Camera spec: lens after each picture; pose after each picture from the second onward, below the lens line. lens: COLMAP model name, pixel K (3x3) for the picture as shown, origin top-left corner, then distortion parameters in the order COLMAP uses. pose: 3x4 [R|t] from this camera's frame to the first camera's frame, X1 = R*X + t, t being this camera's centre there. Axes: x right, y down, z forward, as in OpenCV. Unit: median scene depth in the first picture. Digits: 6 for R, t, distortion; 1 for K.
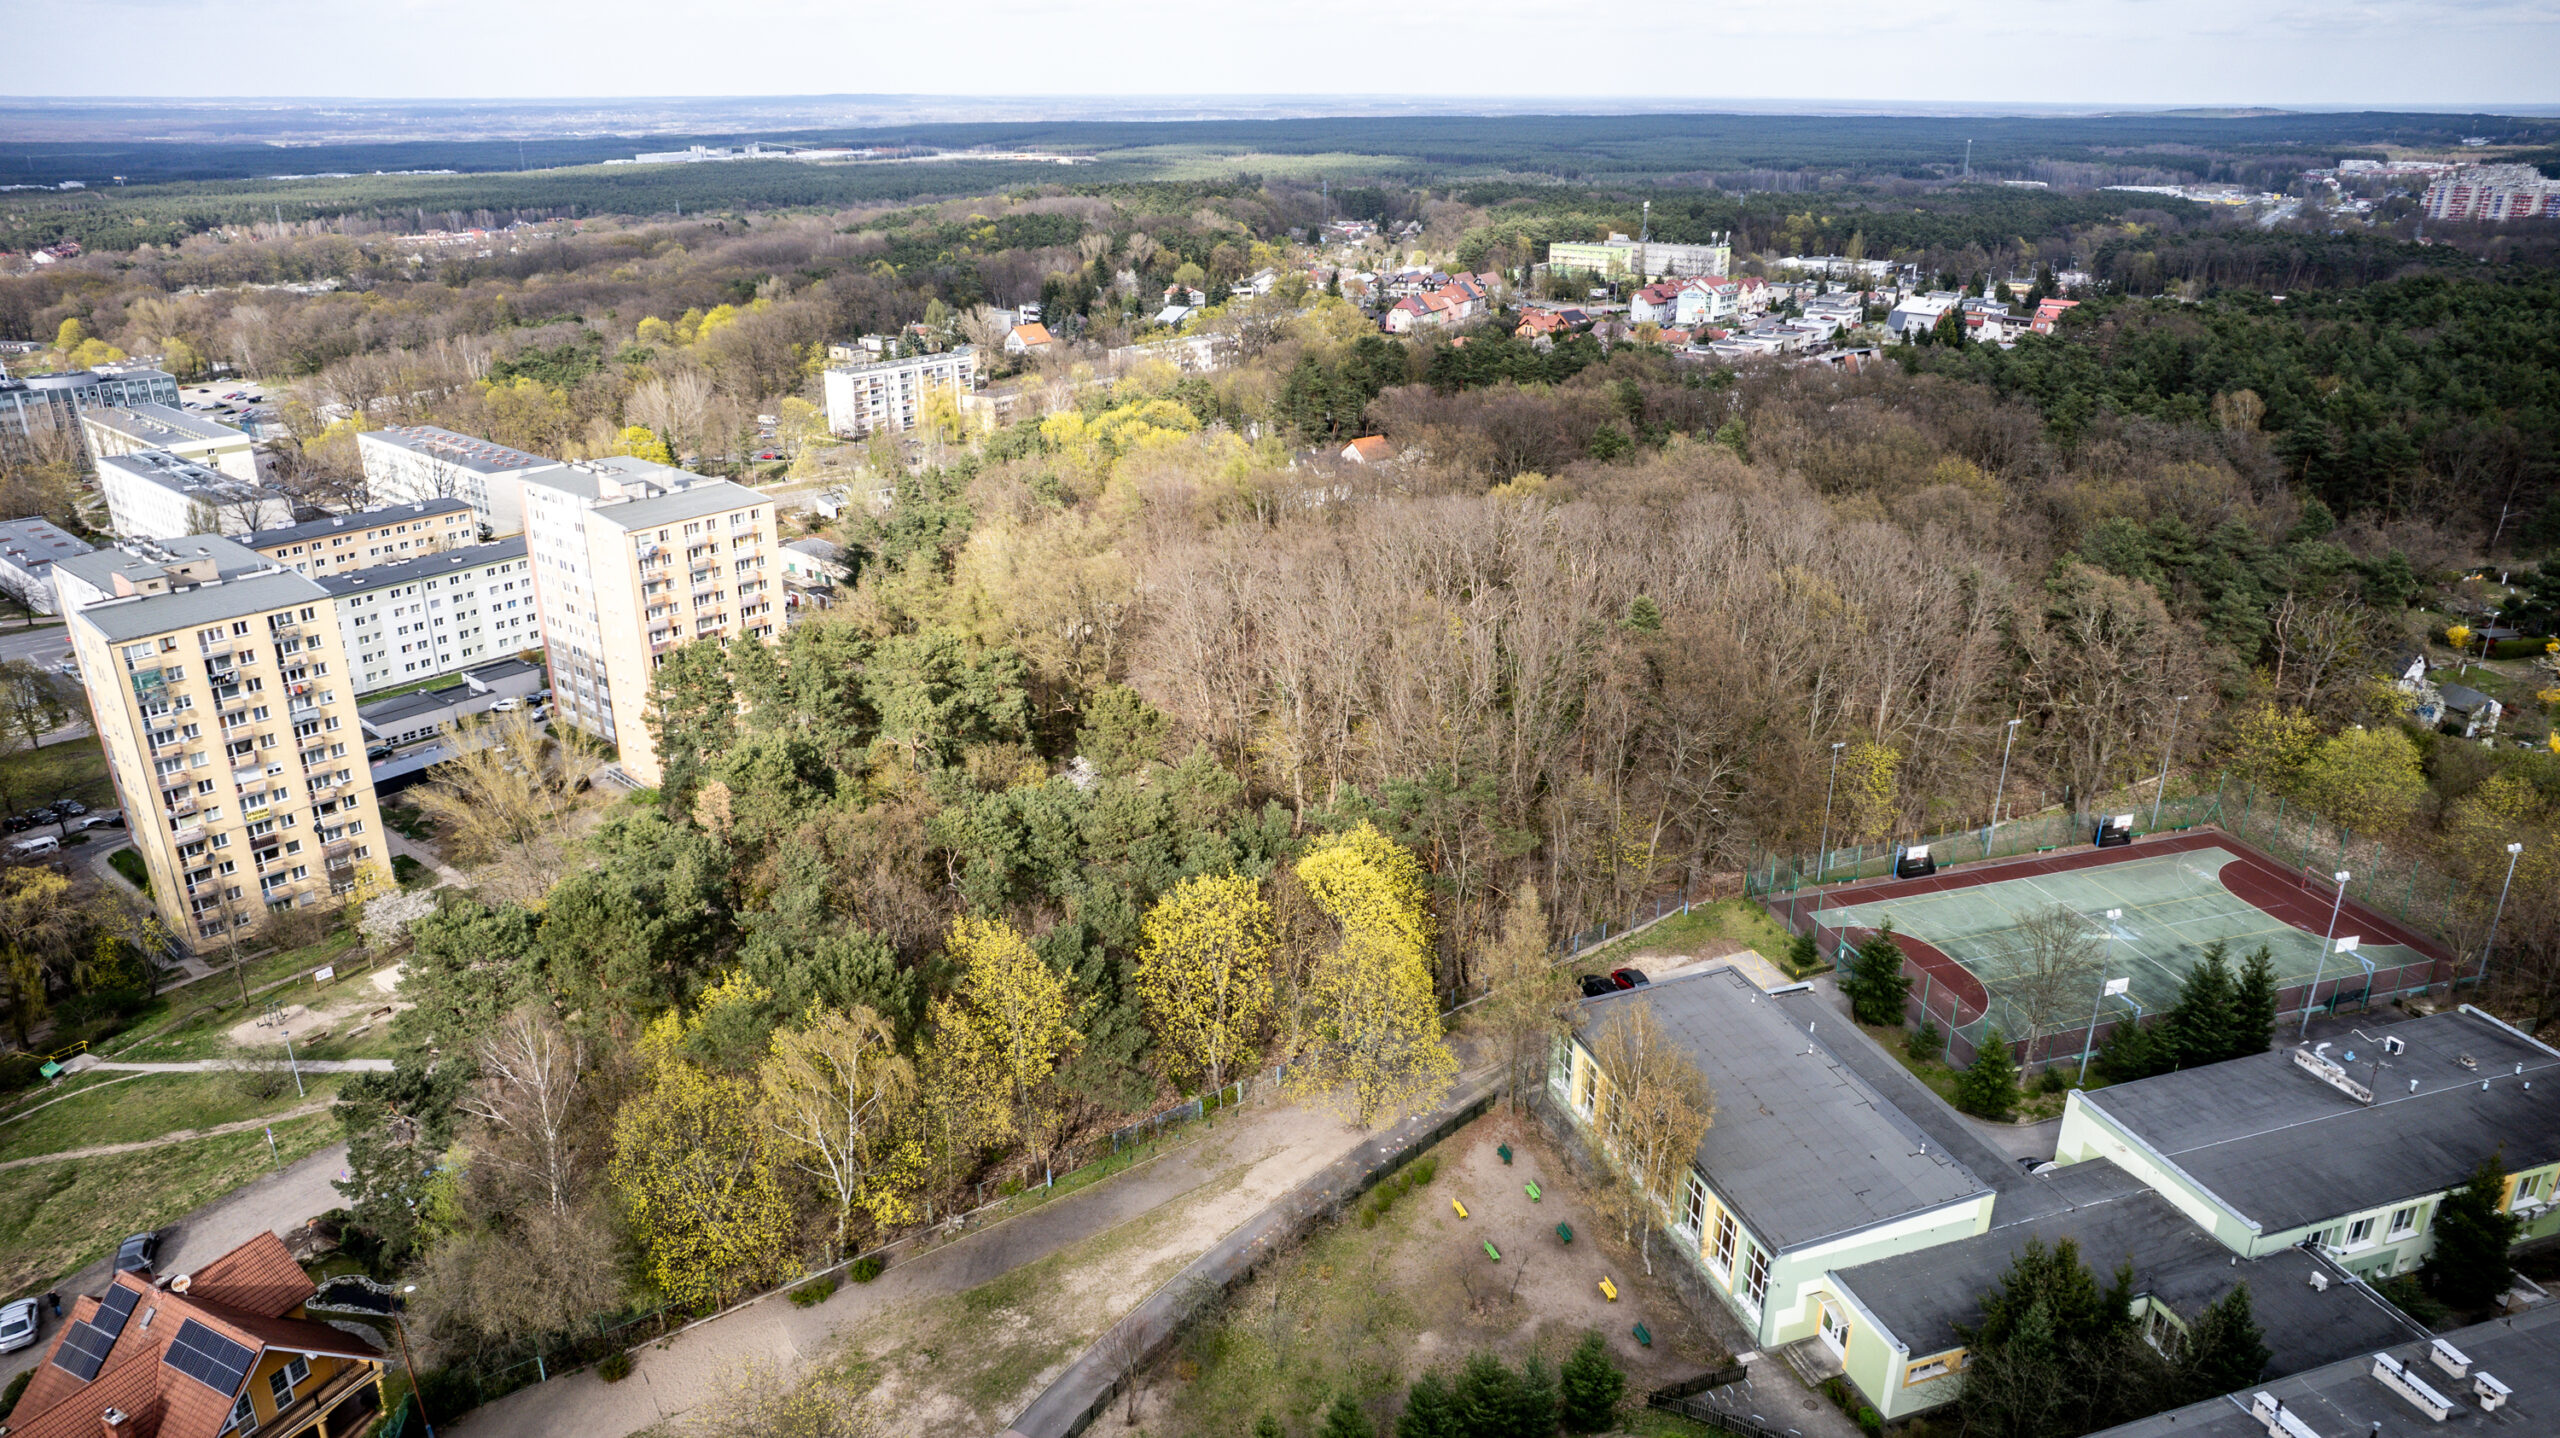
lens RADIAL K [[1646.5, 0, 1290.3], [0, 1646.5, 713.1], [0, 0, 1]] dist [-0.079010, 0.074131]
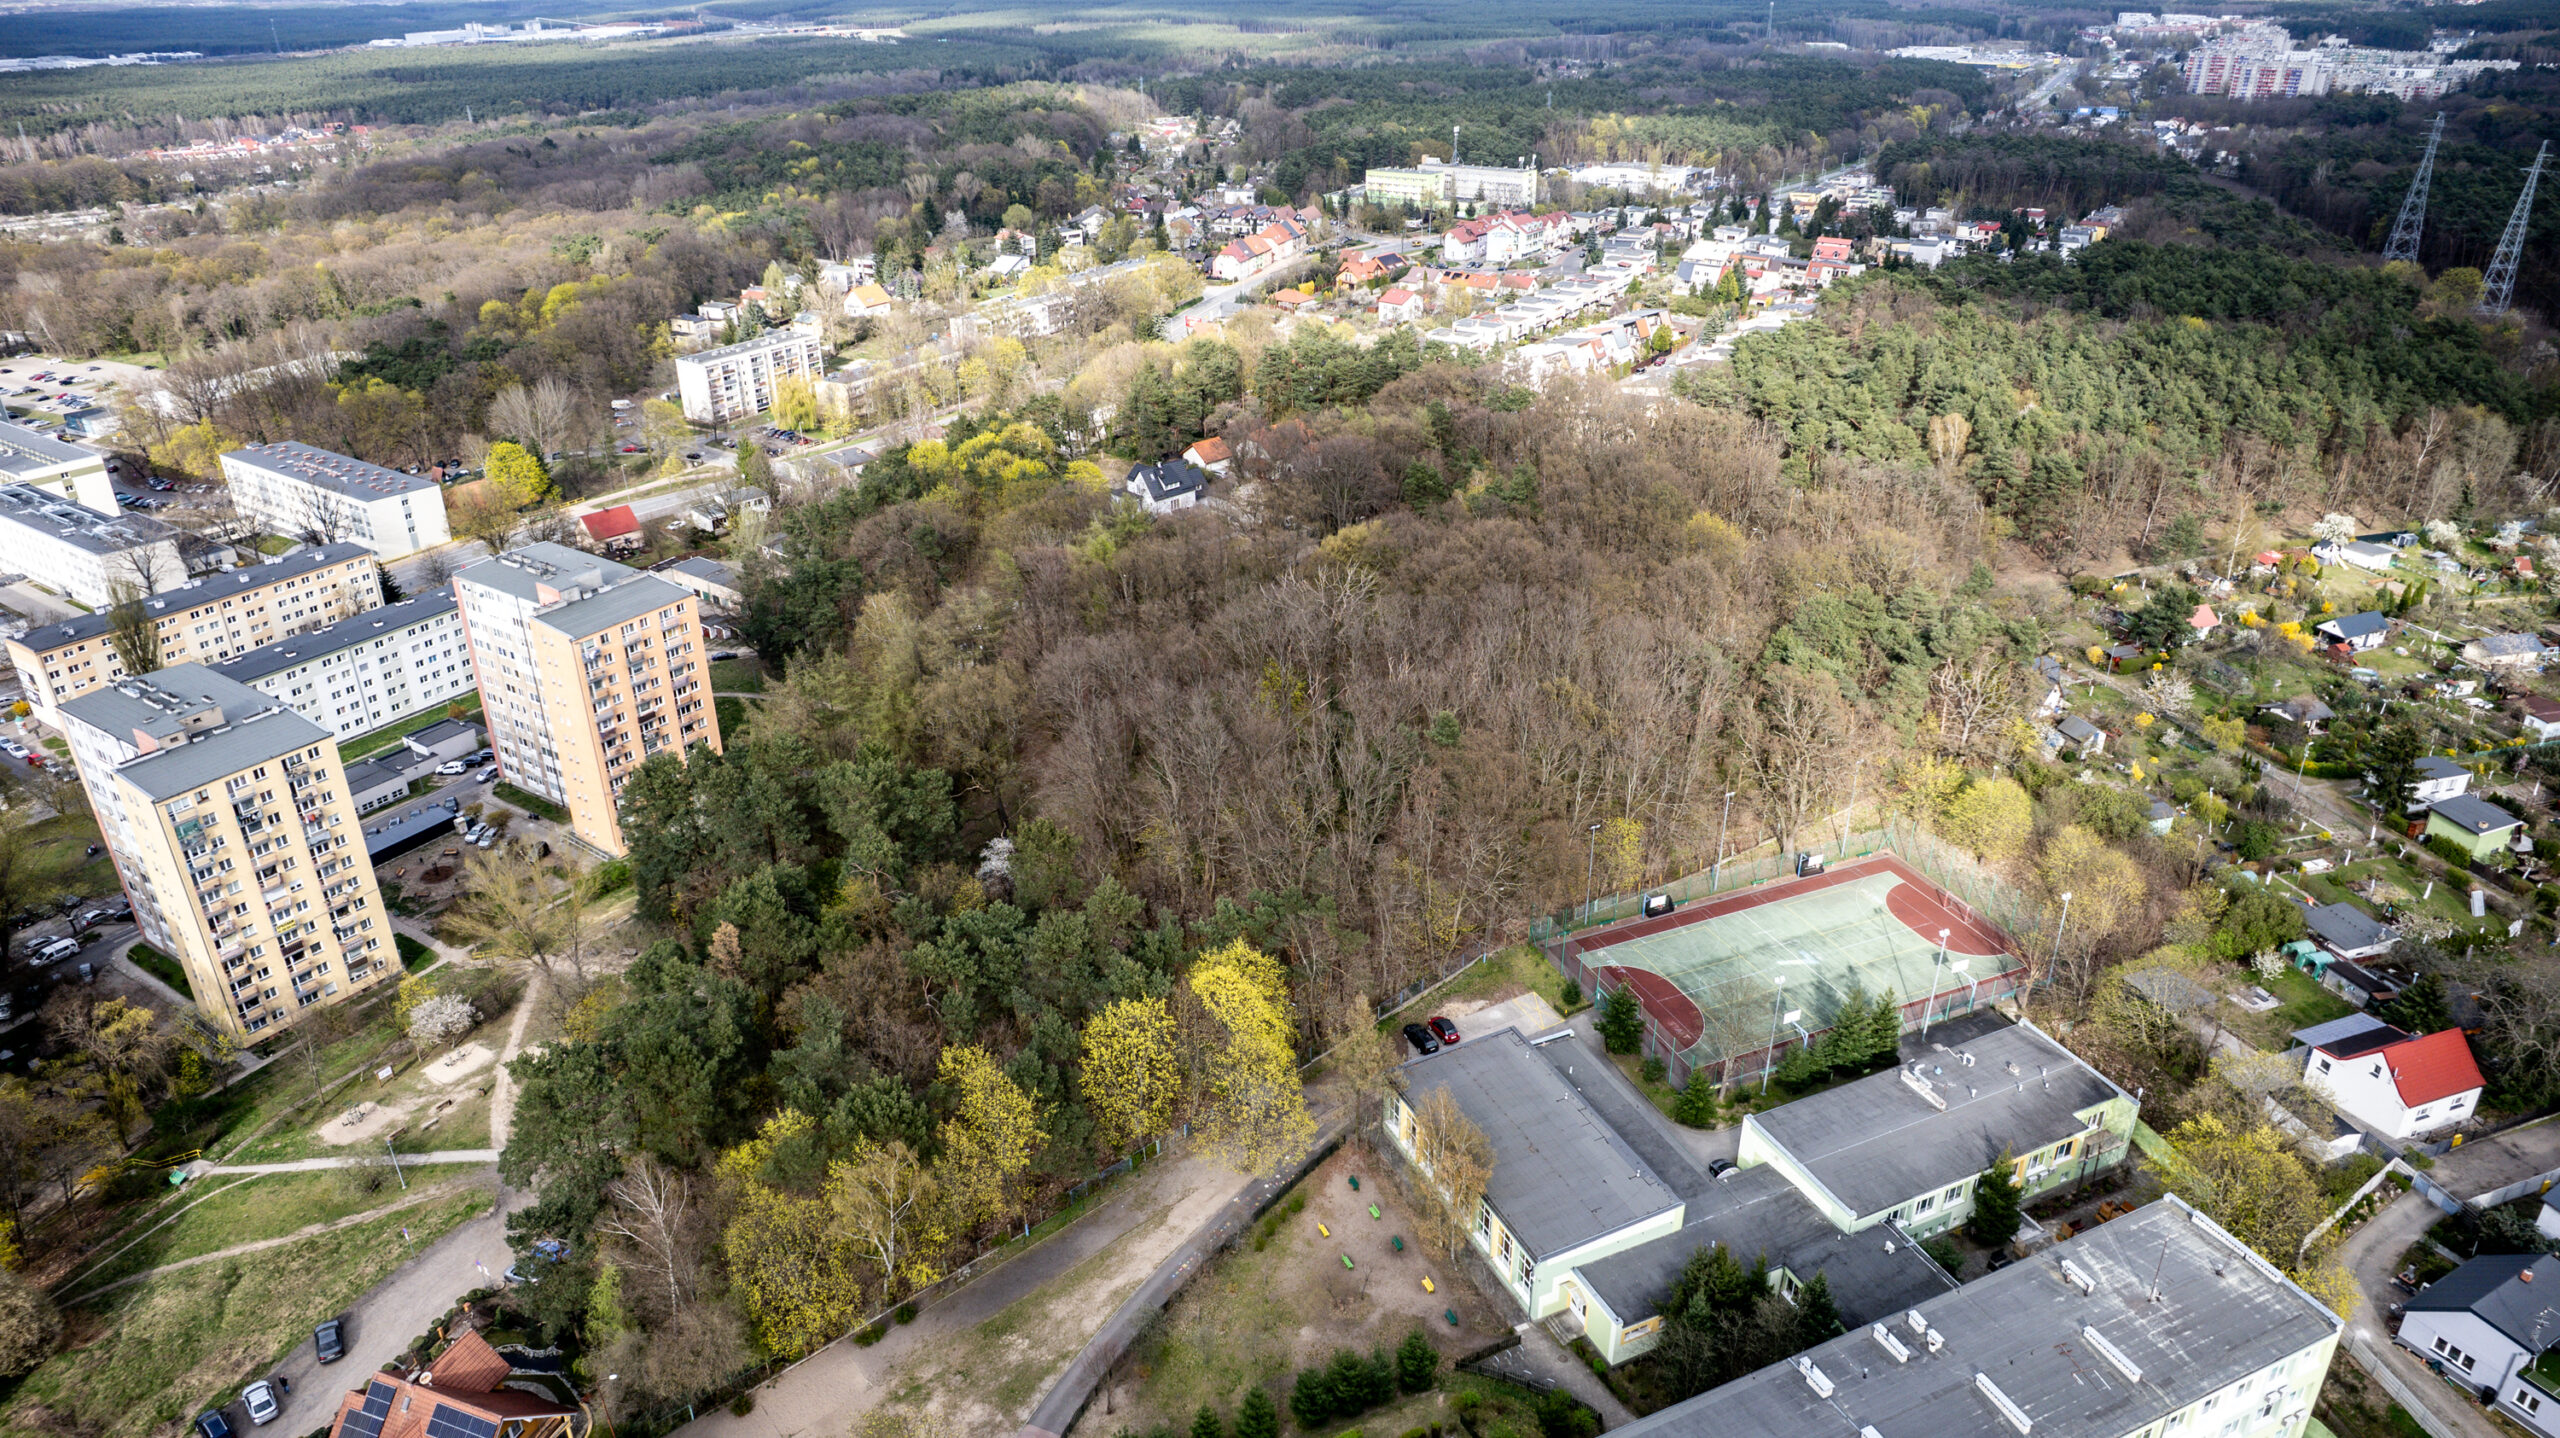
lens RADIAL K [[1646.5, 0, 1290.3], [0, 1646.5, 713.1], [0, 0, 1]] dist [-0.079010, 0.074131]
pose [[0.994082, -0.055134, 0.093603, -0.020237], [0.046775, 0.994909, 0.089263, -0.168836], [-0.098047, -0.084356, 0.991600, -0.225705]]
